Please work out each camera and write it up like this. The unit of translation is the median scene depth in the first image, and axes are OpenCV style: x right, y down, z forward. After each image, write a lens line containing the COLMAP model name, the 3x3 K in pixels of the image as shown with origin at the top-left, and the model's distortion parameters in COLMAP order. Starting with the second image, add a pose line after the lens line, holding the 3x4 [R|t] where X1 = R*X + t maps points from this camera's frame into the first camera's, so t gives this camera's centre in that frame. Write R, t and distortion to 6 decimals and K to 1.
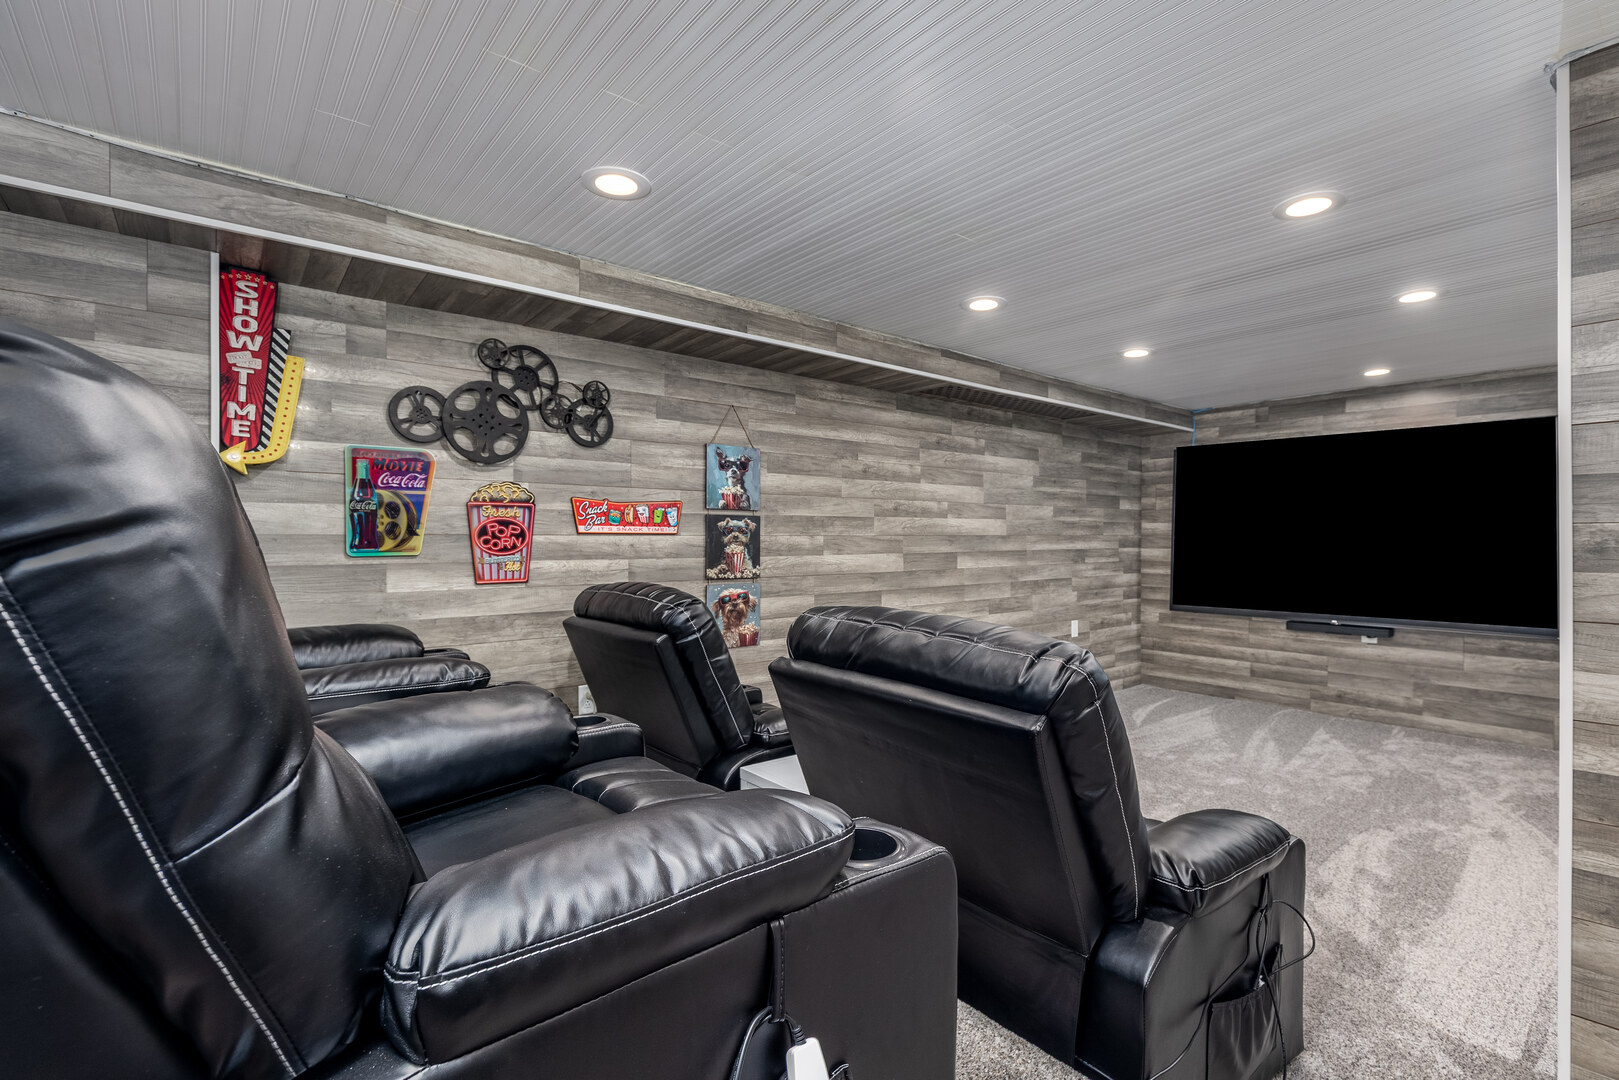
lens RADIAL K [[738.2, 0, 807.0], [0, 738.2, 532.3], [0, 0, 1]] dist [0.011753, -0.000973]
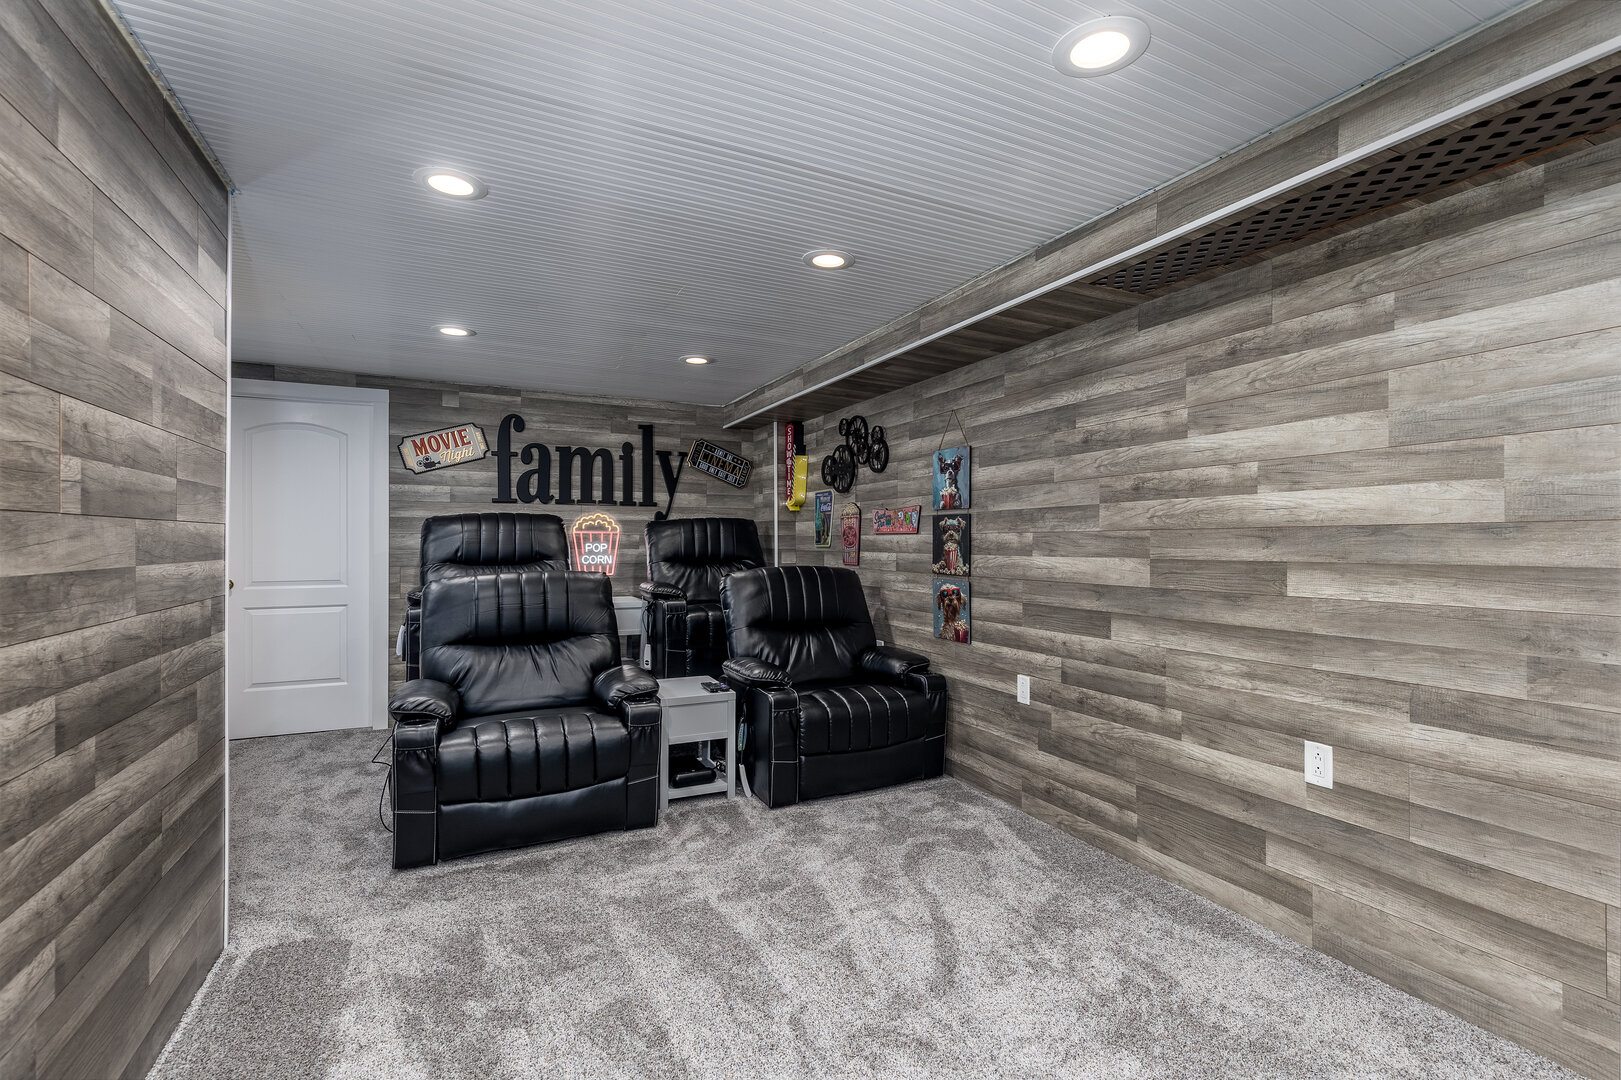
lens RADIAL K [[739.1, 0, 812.2], [0, 739.1, 546.0], [0, 0, 1]] dist [0.011753, -0.000973]
pose [[-0.236816, -0.002016, -0.971552, 0.915365], [-0.003736, 0.999992, -0.001164, 0.022511], [0.971547, 0.003354, -0.236822, 0.999145]]
